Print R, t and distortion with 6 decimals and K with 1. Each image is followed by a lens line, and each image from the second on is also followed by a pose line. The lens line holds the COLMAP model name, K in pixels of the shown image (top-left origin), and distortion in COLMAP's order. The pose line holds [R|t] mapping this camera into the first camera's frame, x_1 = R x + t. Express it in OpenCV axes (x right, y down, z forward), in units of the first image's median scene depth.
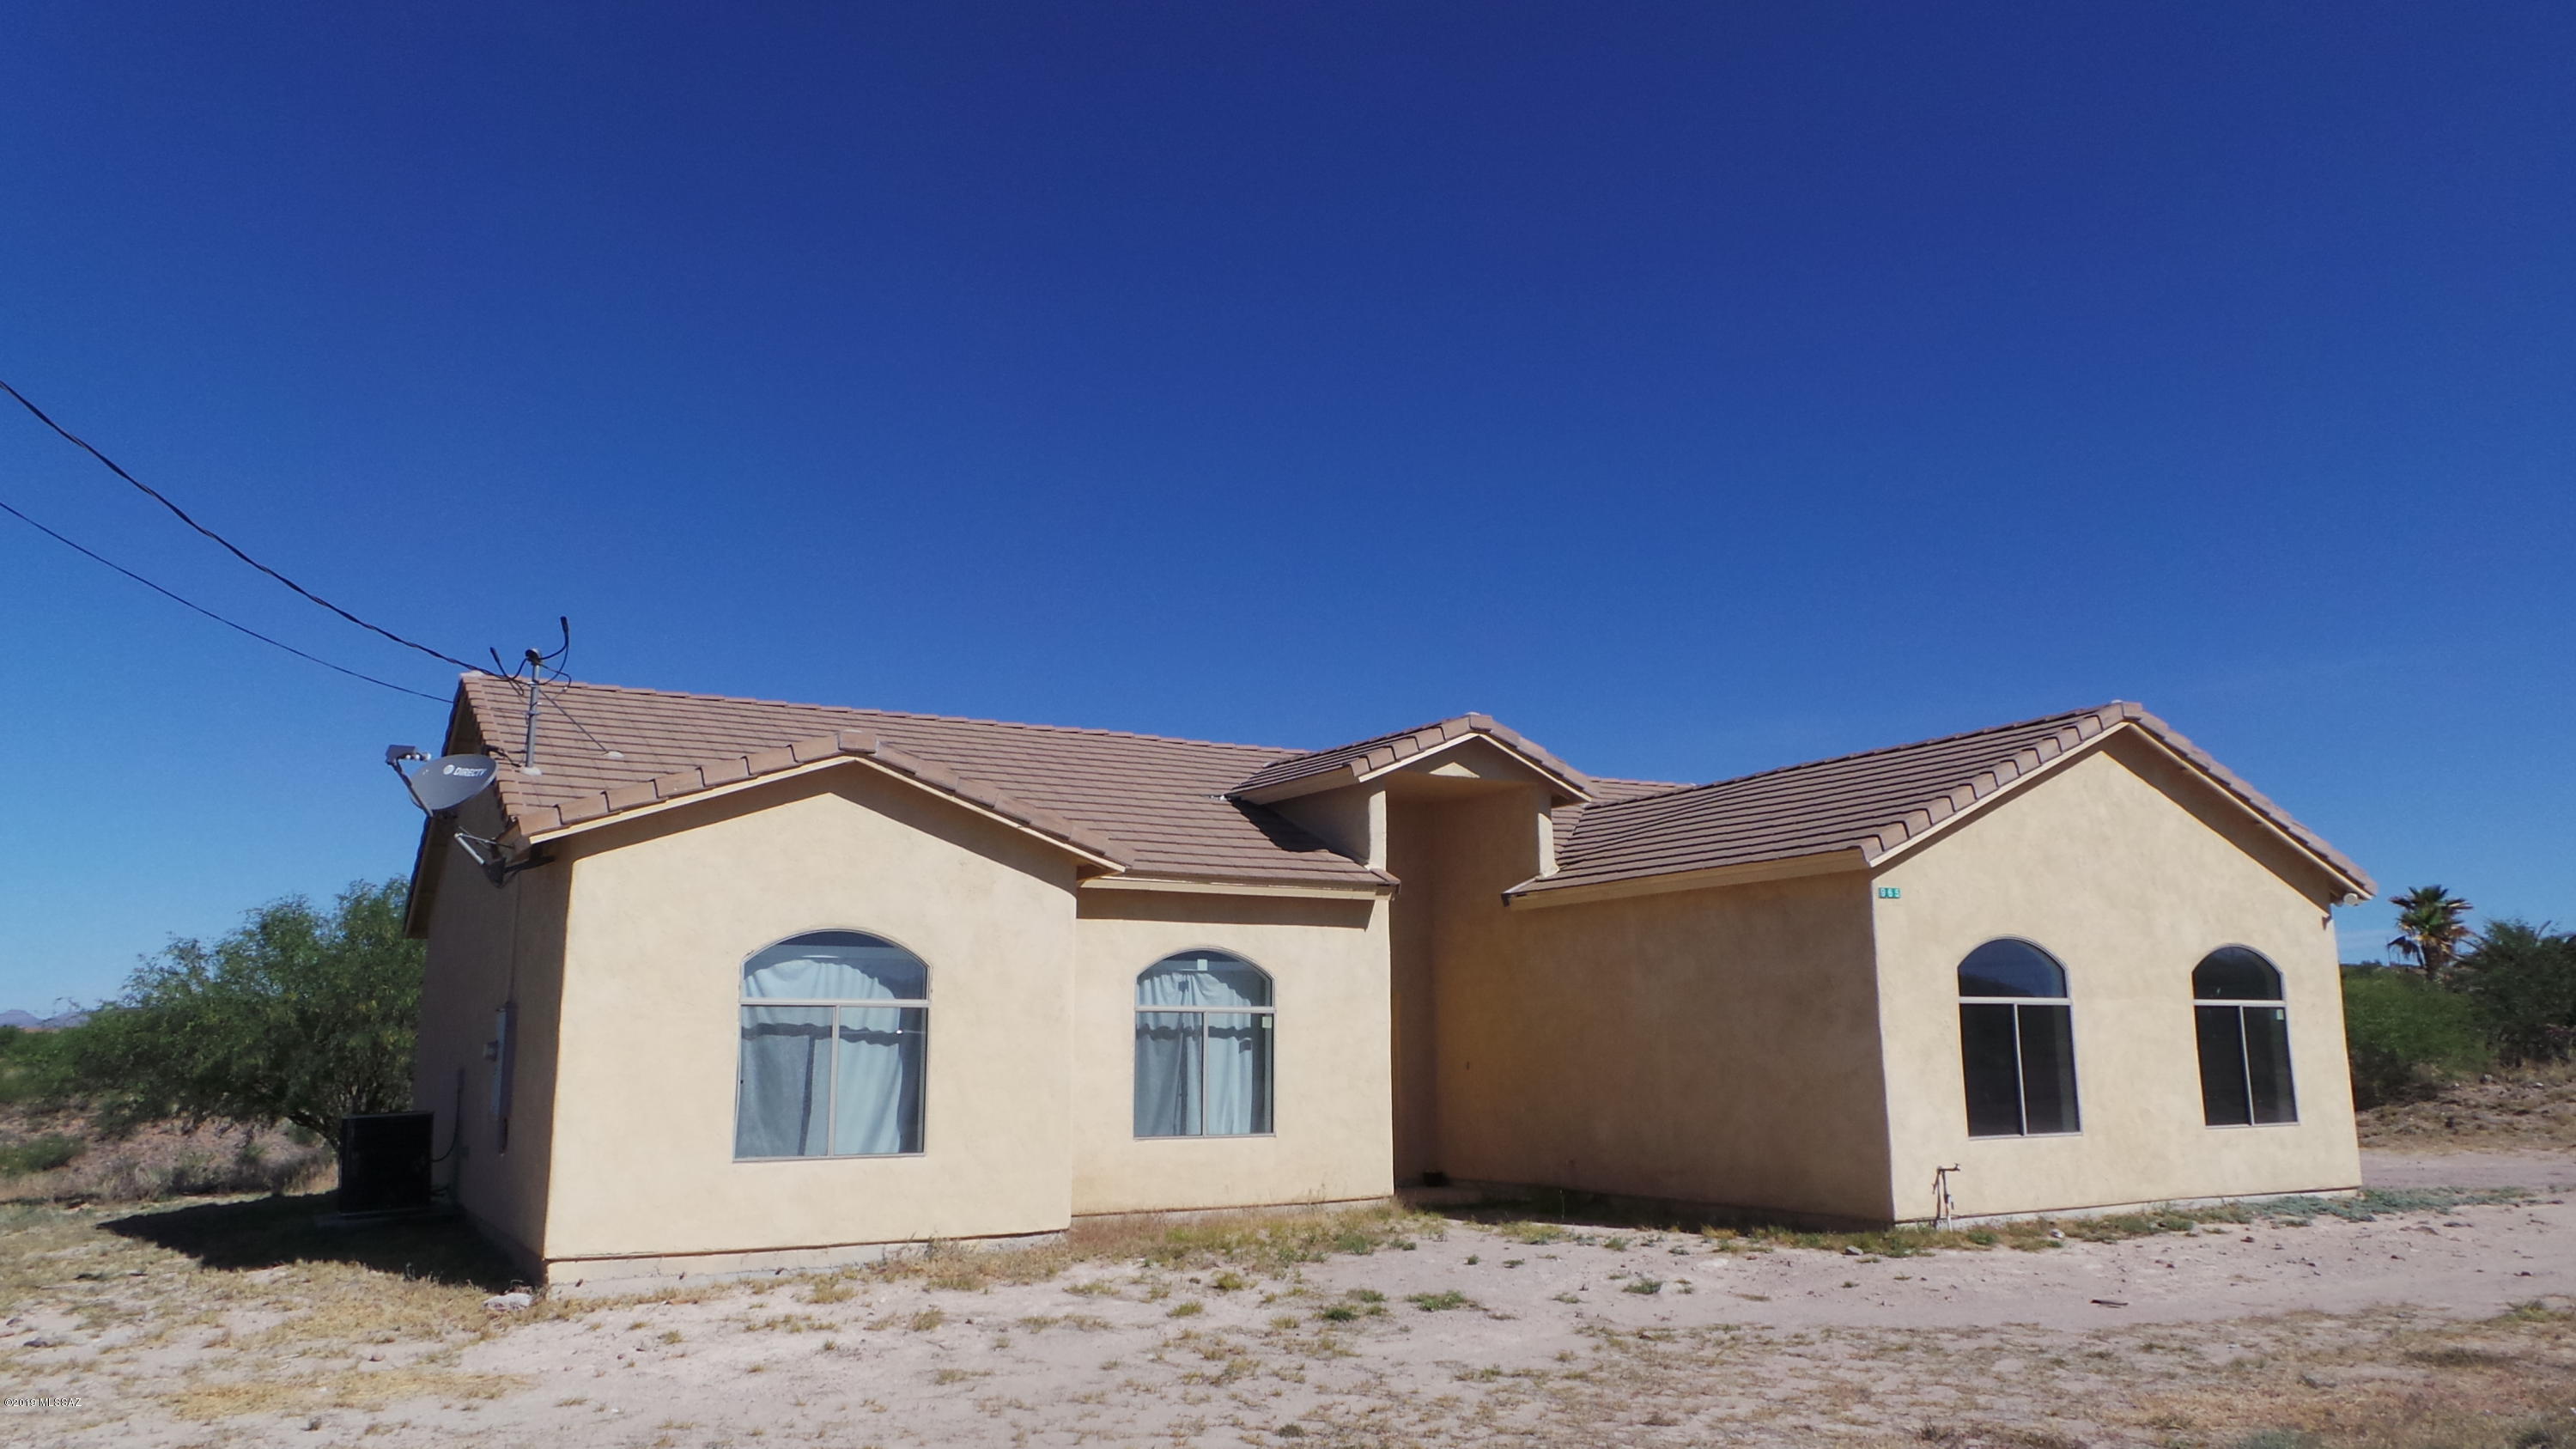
lens RADIAL K [[1811.8, 0, 1283.8], [0, 1811.8, 732.3], [0, 0, 1]] dist [0.001988, 0.014649]
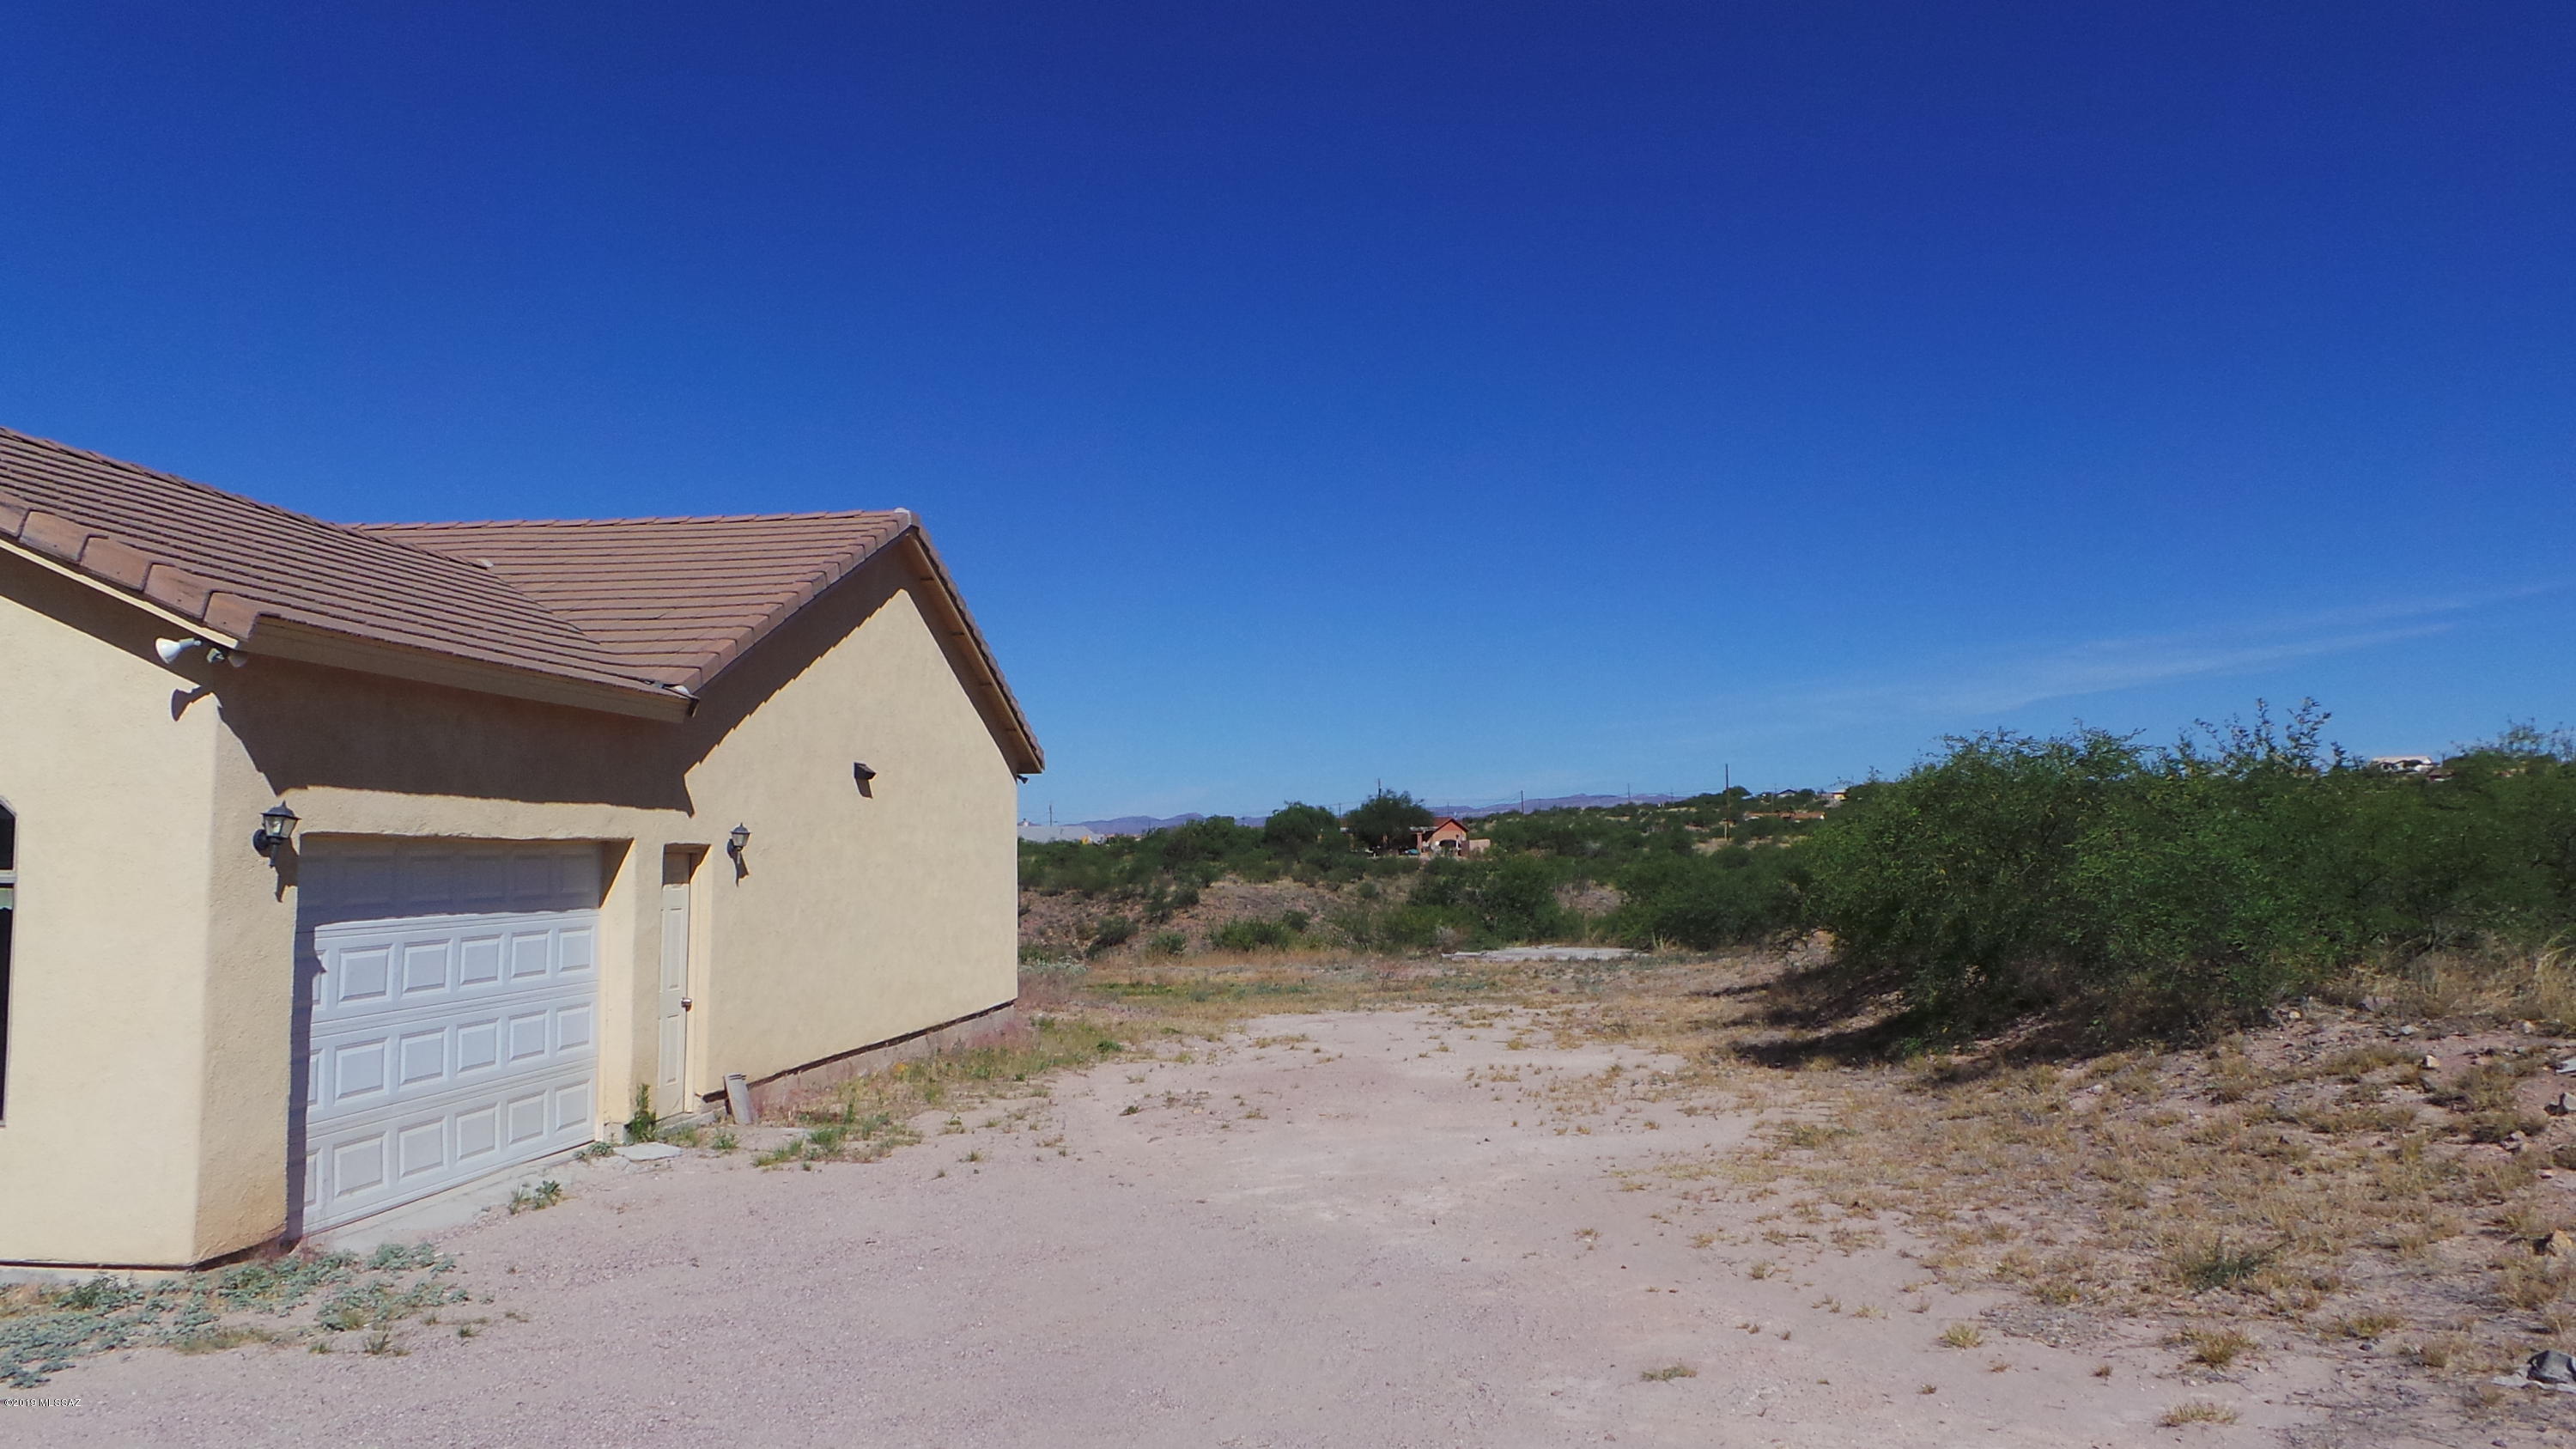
lens RADIAL K [[1811.8, 0, 1290.8], [0, 1811.8, 735.2], [0, 0, 1]] dist [0.001988, 0.014649]
pose [[0.798053, -0.032023, -0.601736, 1.300781], [0.099272, 0.991930, 0.078871, 0.126430], [0.594354, -0.122679, 0.794791, 0.964031]]
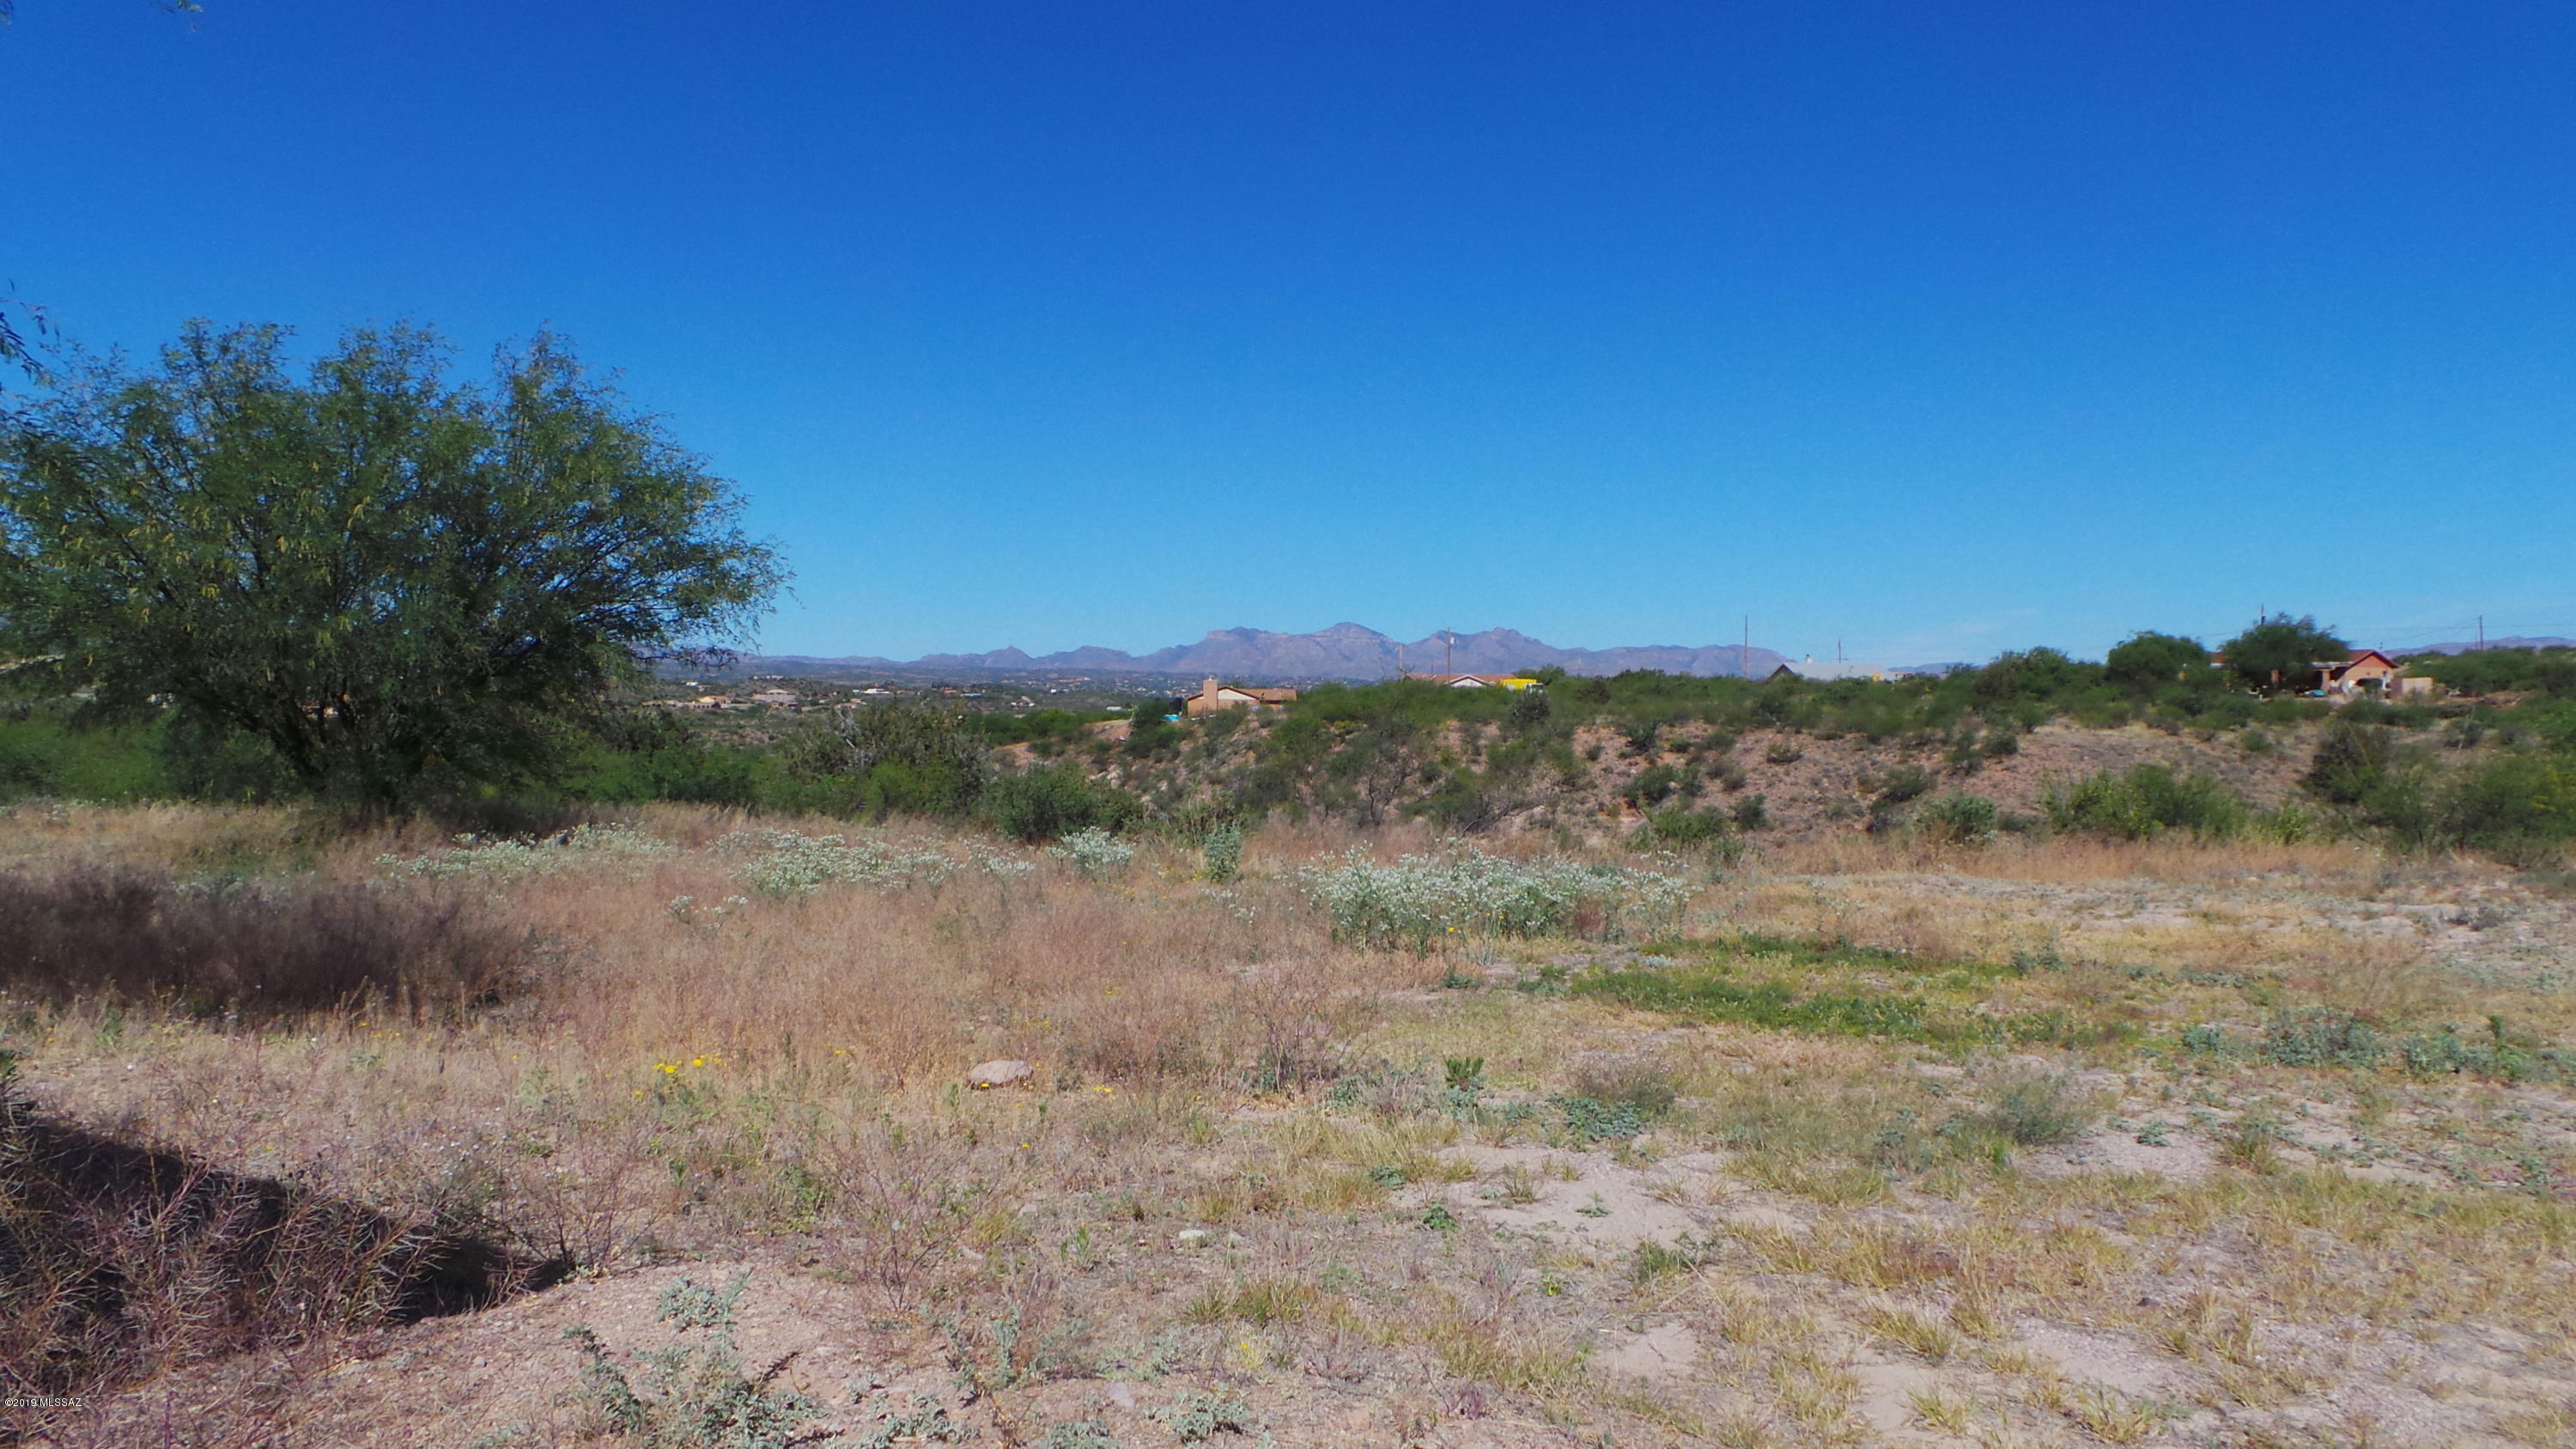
lens RADIAL K [[1811.8, 0, 1273.0], [0, 1811.8, 728.1], [0, 0, 1]] dist [0.001988, 0.014649]
pose [[0.465587, 0.027574, -0.884572, 0.374907], [0.142038, 0.984229, 0.105441, 0.372737], [0.873530, -0.174734, 0.454328, 2.026597]]
